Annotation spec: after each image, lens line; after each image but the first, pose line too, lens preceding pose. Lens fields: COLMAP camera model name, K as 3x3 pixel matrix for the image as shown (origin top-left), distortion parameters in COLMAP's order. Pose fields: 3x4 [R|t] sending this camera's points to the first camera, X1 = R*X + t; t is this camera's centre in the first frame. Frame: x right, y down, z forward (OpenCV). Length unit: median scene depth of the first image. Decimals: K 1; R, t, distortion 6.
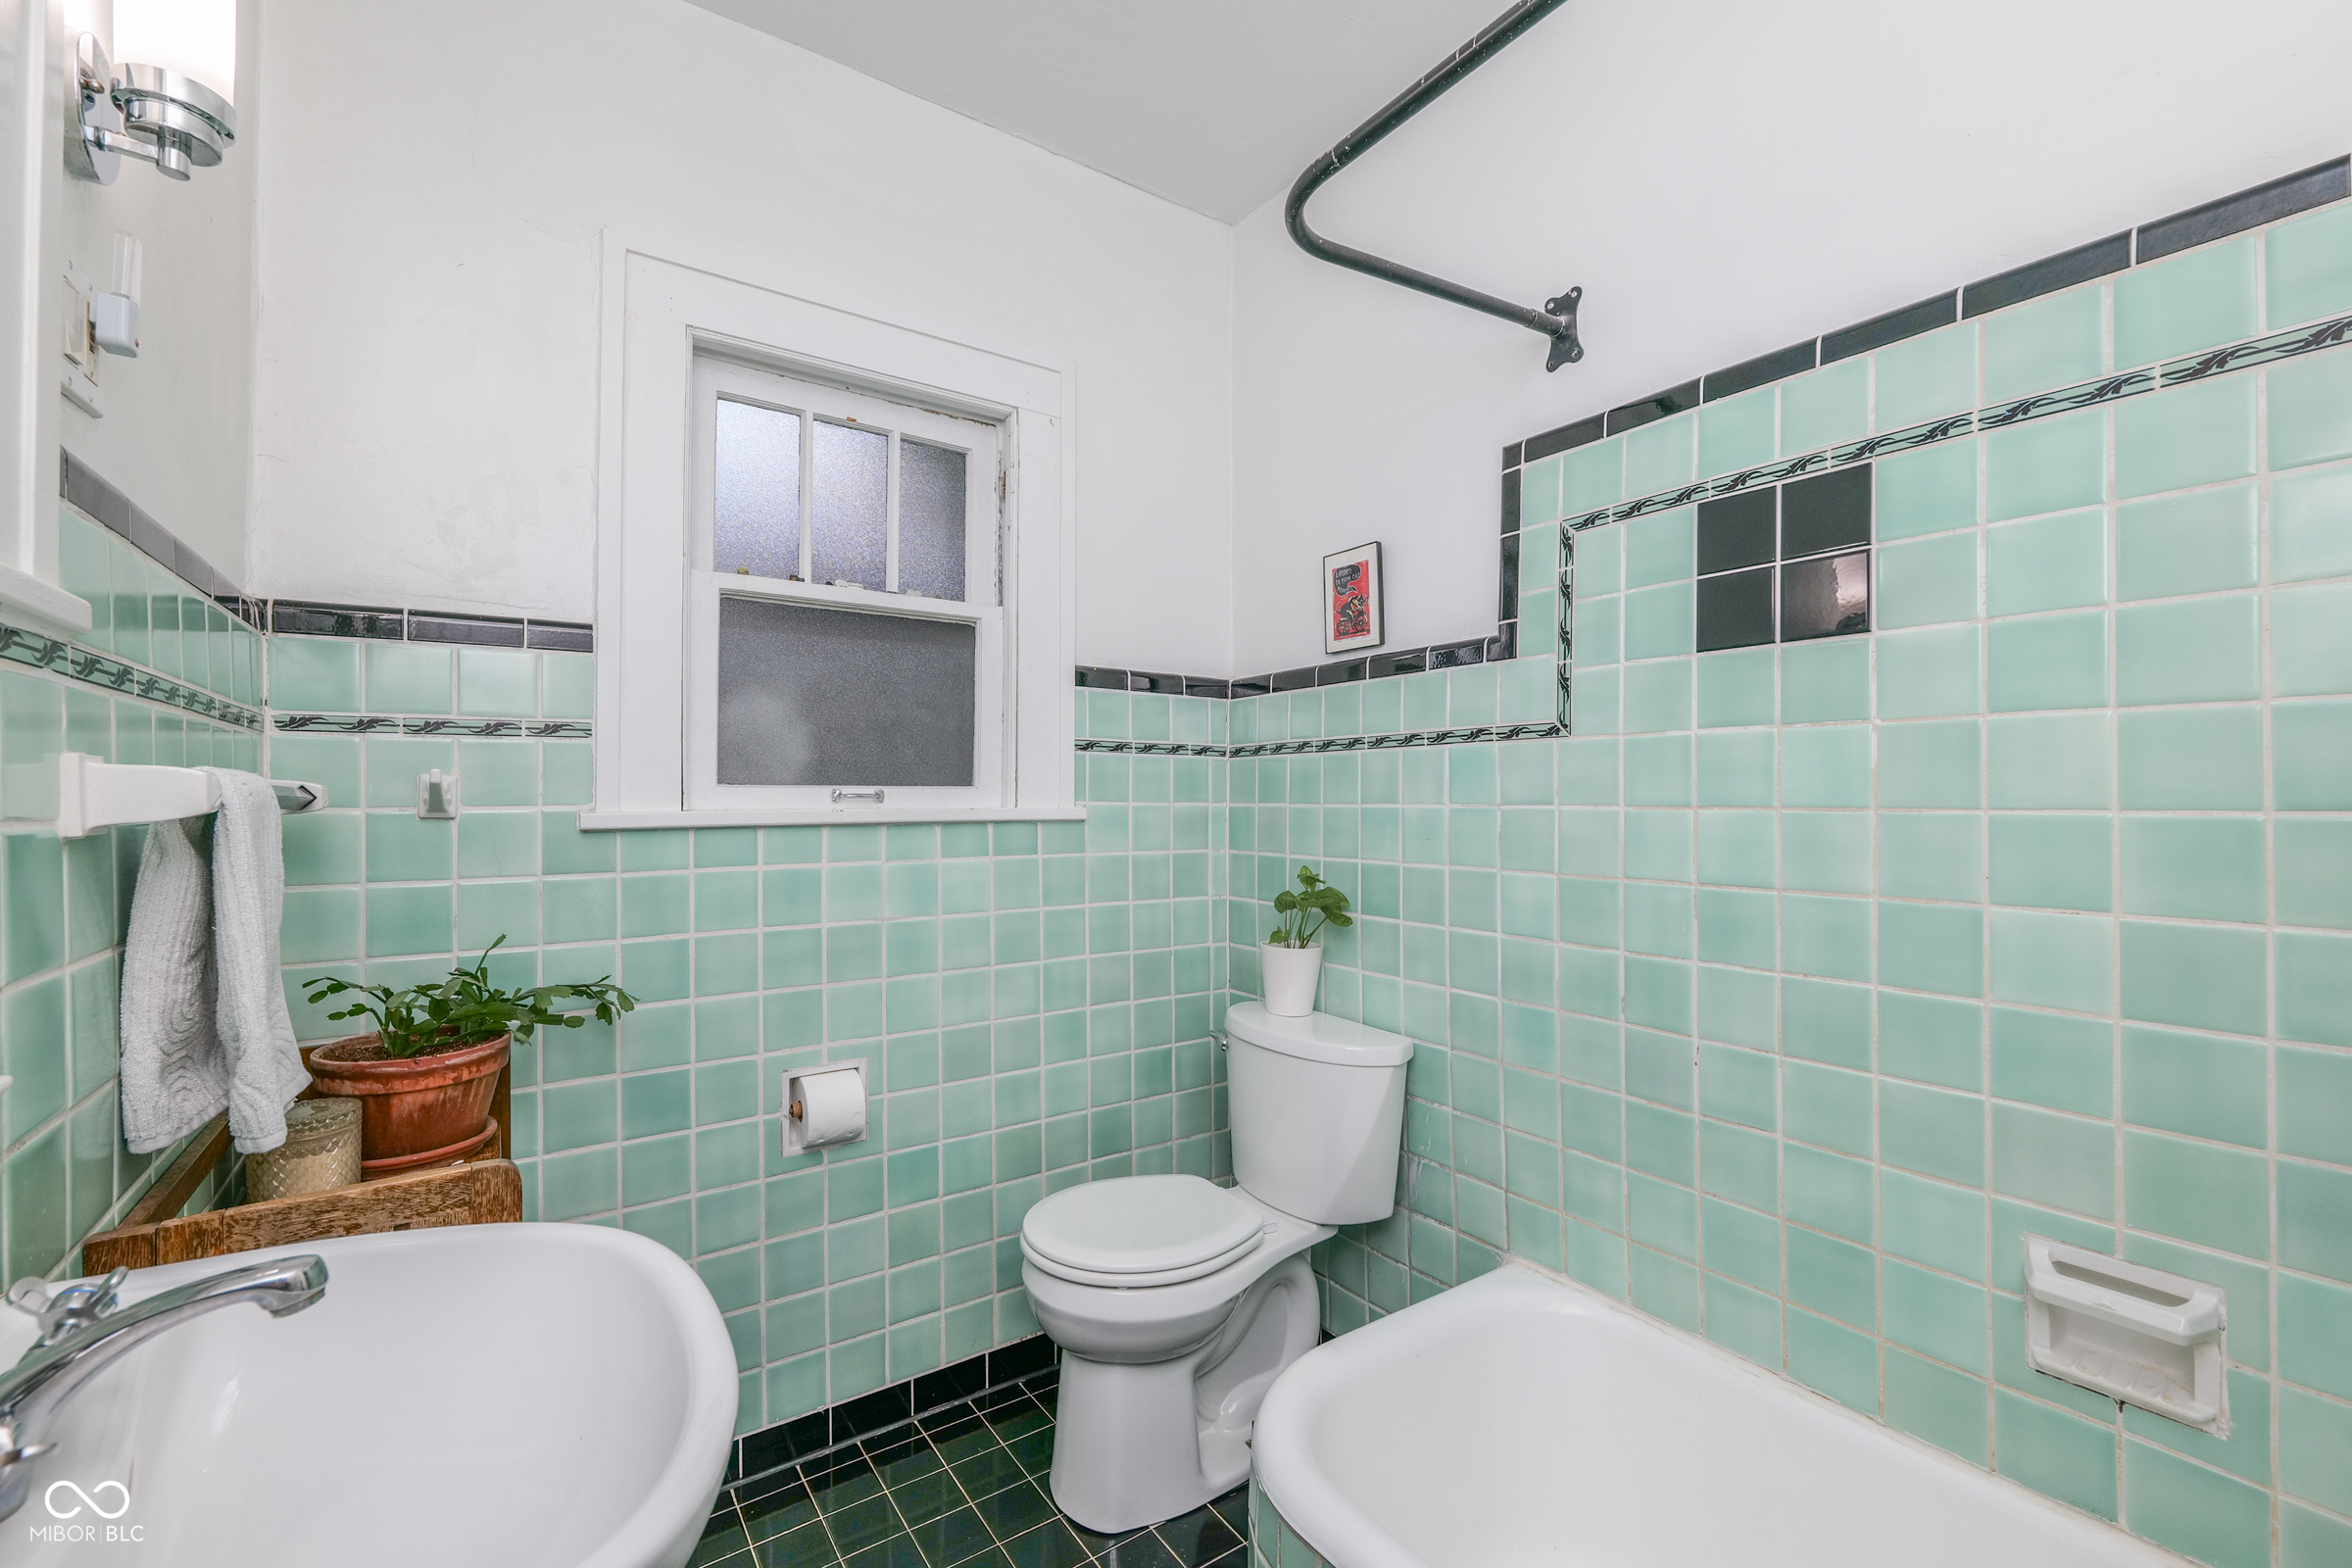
lens RADIAL K [[967.0, 0, 1176.0], [0, 967.0, 784.0], [0, 0, 1]] dist [-0.009462, 0.000049]
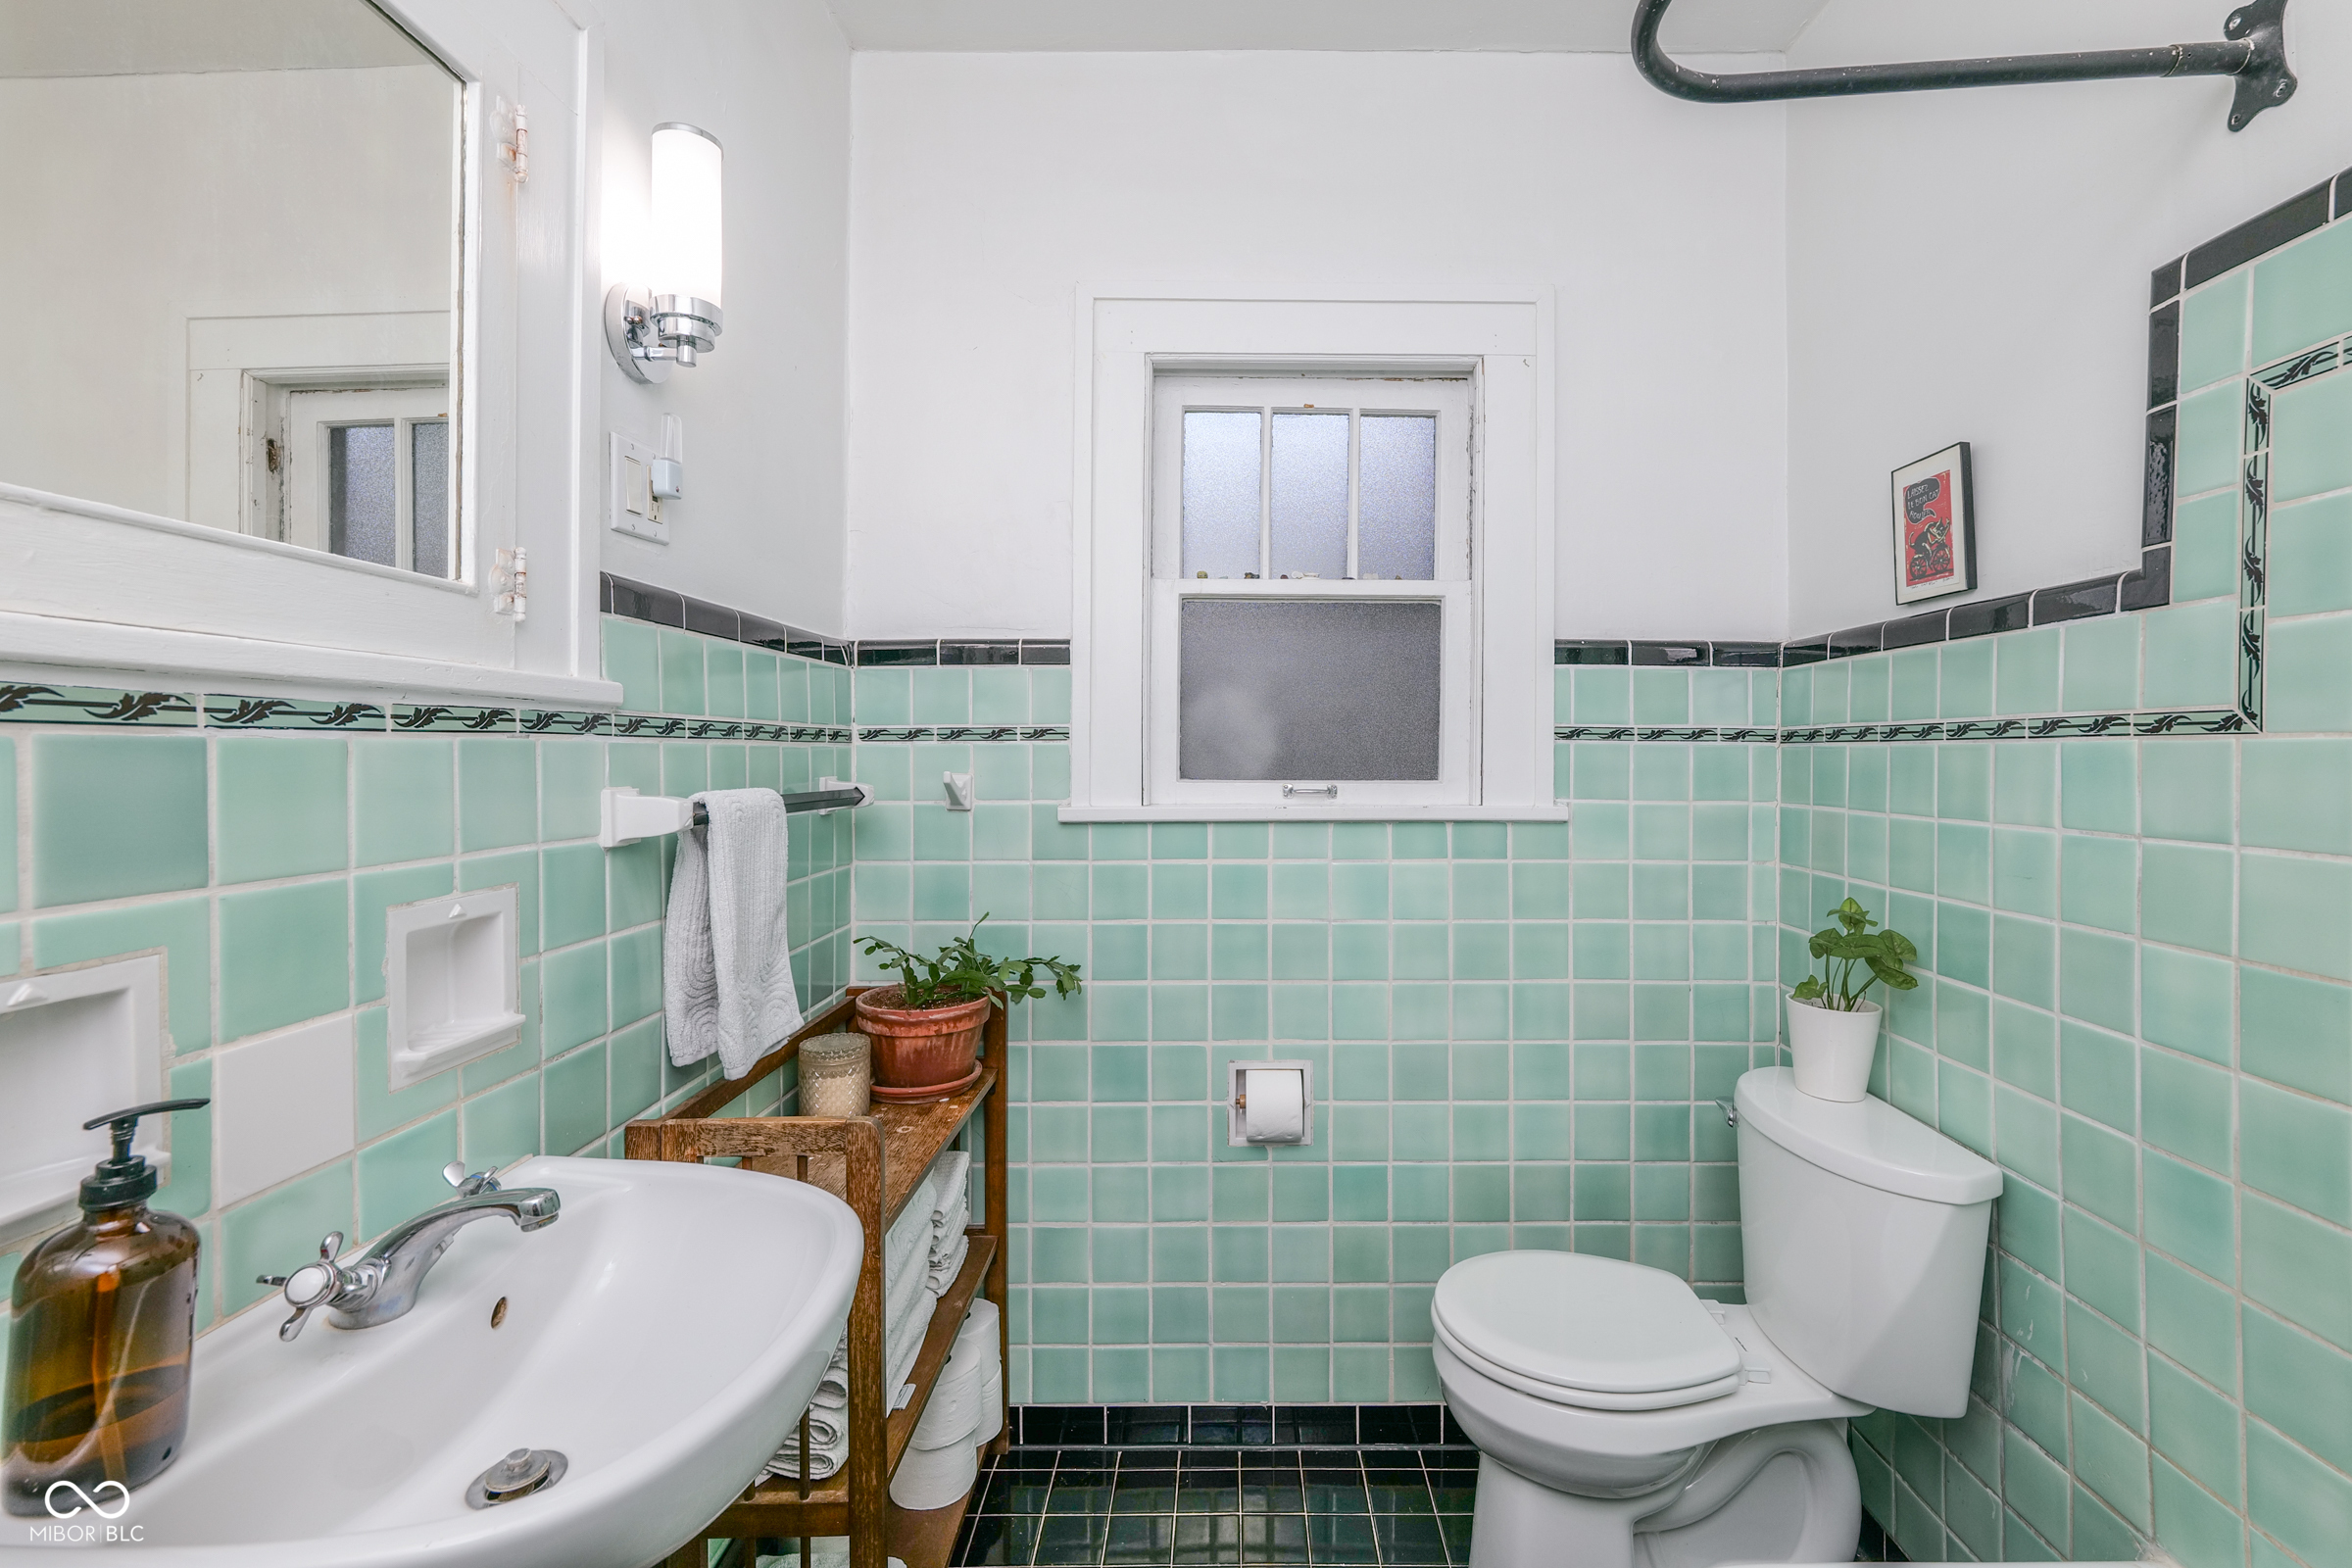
lens RADIAL K [[1032.5, 0, 1232.9], [0, 1032.5, 742.1], [0, 0, 1]] dist [-0.010773, 0.000397]
pose [[0.824575, -0.002662, -0.565746, 0.211437], [0.004499, 0.999988, 0.001853, -0.042185], [0.565734, -0.004073, 0.824578, 0.100483]]
